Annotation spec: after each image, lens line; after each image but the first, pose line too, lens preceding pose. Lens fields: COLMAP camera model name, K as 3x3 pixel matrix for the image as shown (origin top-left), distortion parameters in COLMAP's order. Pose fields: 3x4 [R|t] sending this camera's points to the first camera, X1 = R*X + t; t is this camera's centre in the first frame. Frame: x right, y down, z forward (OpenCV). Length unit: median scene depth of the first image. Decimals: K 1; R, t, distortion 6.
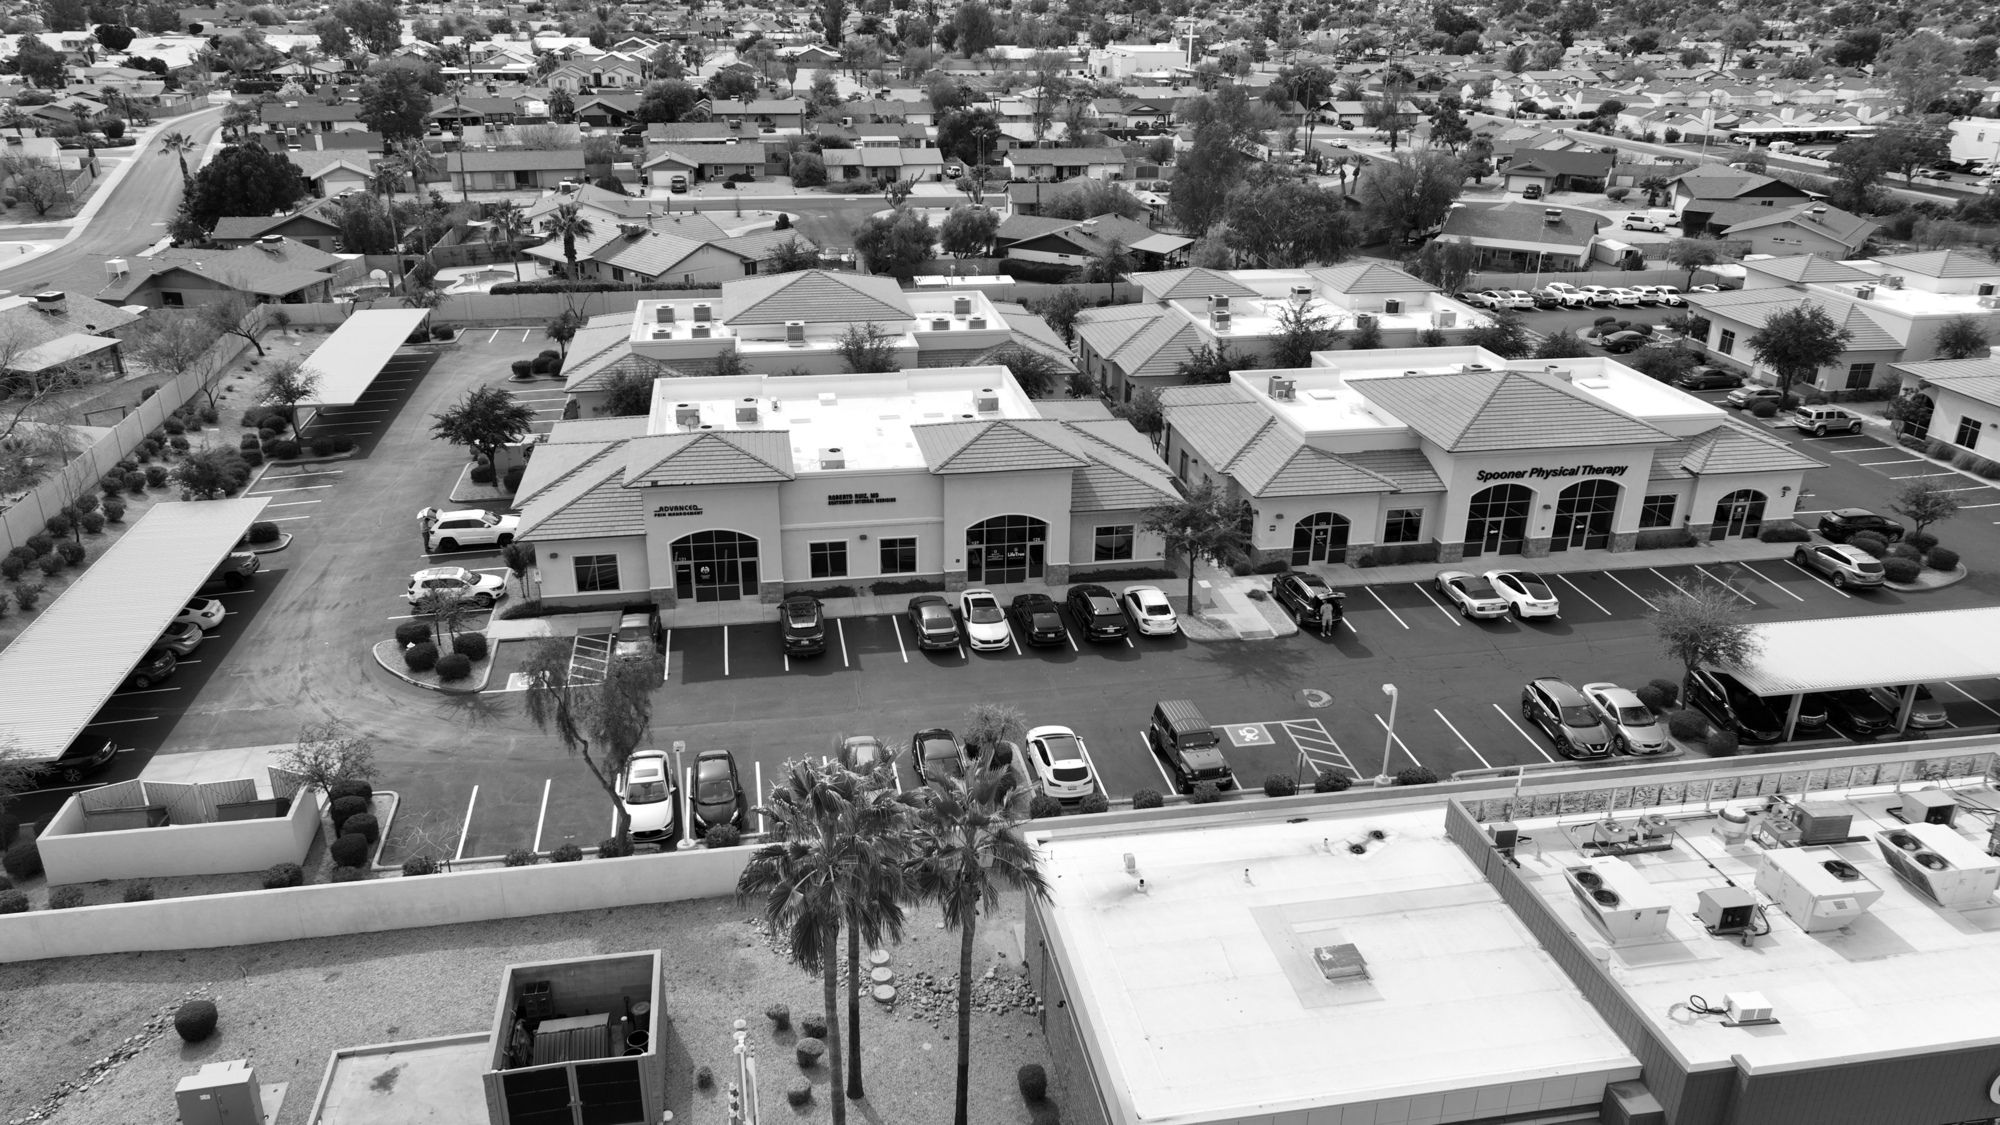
lens RADIAL K [[1406.5, 0, 992.8], [0, 1406.5, 559.6], [0, 0, 1]] dist [0.007148, 0.001918]
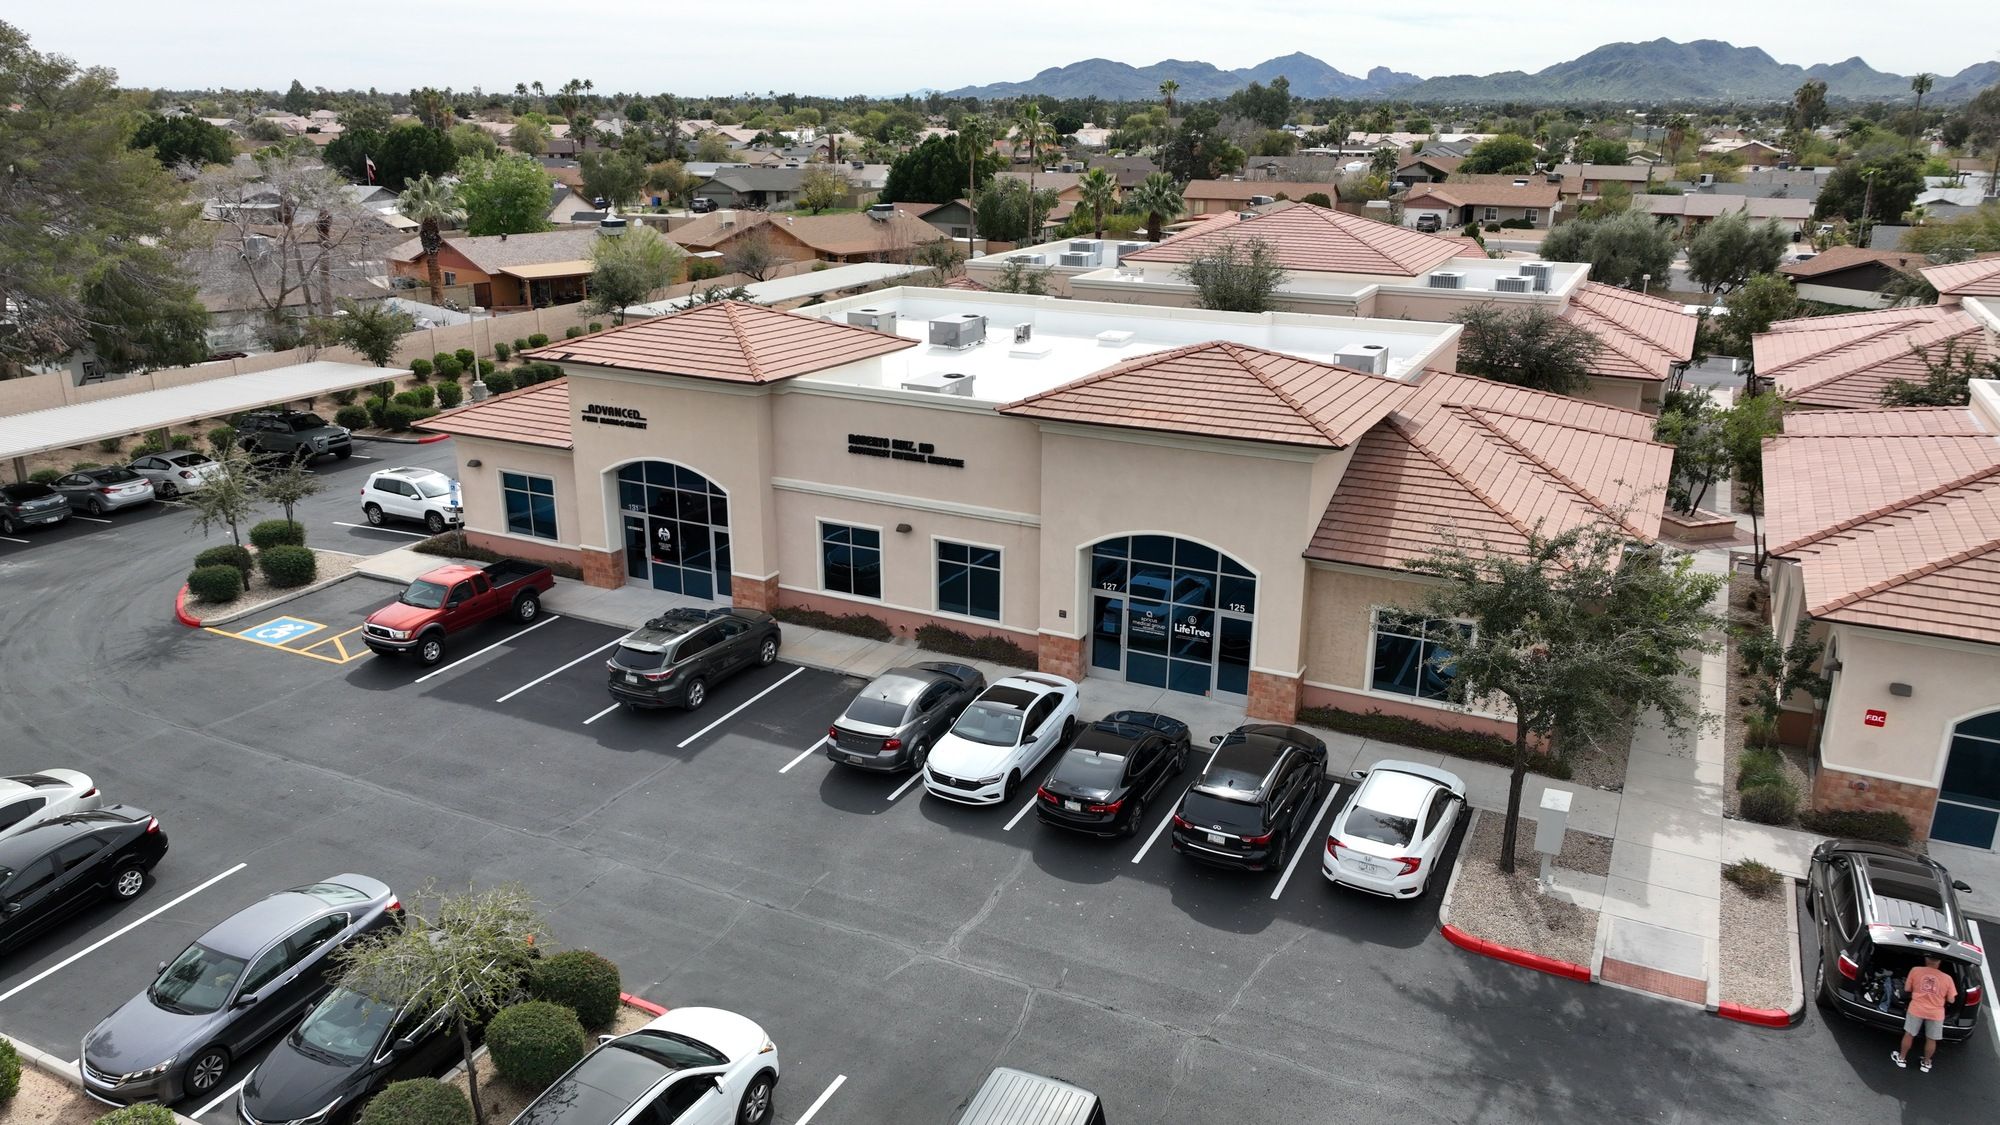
lens RADIAL K [[1406.5, 0, 999.3], [0, 1406.5, 567.7], [0, 0, 1]] dist [0.007148, 0.001918]
pose [[0.802304, 0.182672, -0.568277, 0.231103], [-0.230815, 0.972909, -0.013129, -0.003262], [0.550484, 0.141700, 0.822732, 0.603181]]
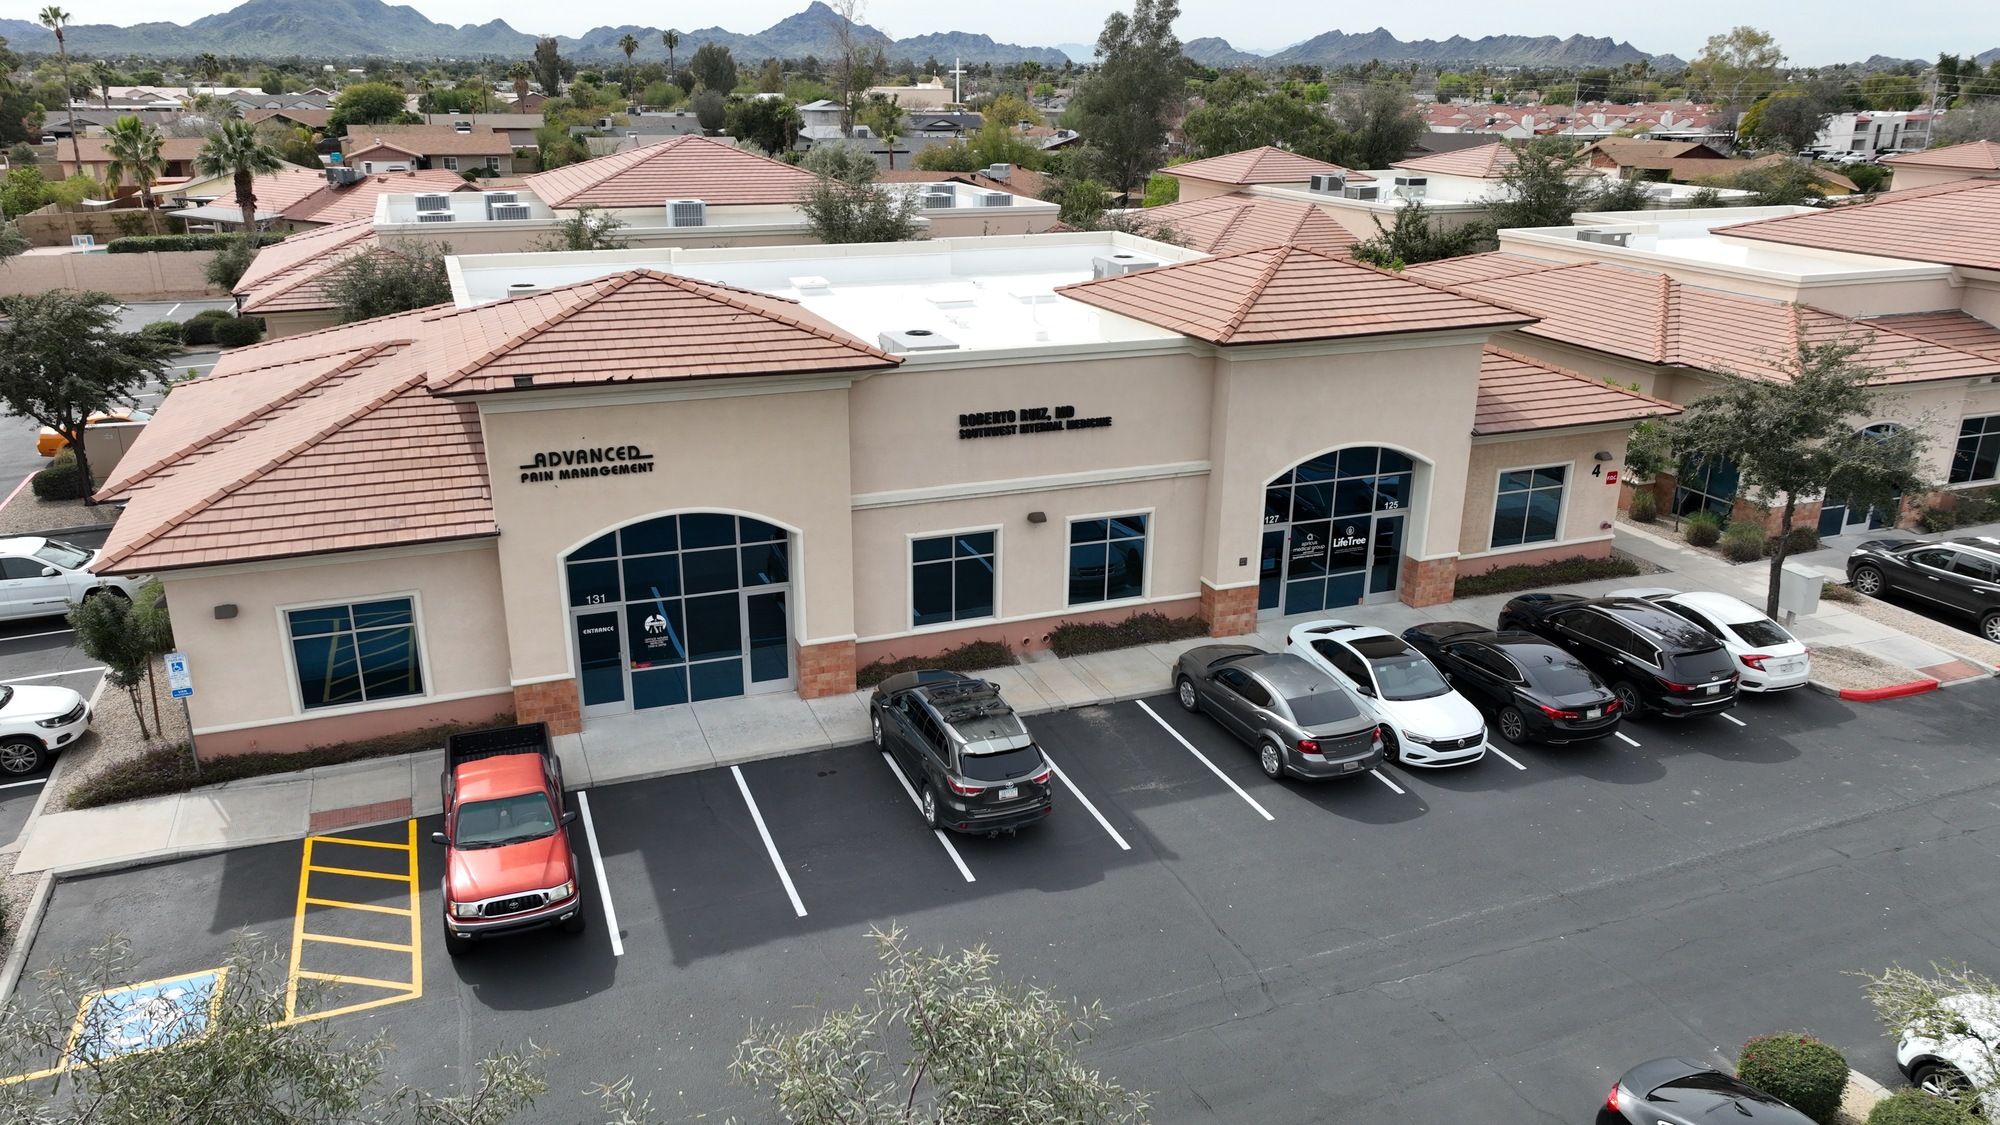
lens RADIAL K [[1406.5, 0, 991.3], [0, 1406.5, 557.8], [0, 0, 1]] dist [0.007148, 0.001918]
pose [[0.980302, -0.067022, 0.185787, -0.183753], [0.078739, 0.995298, -0.056414, 0.018194], [-0.181133, 0.069931, 0.980969, 0.602340]]
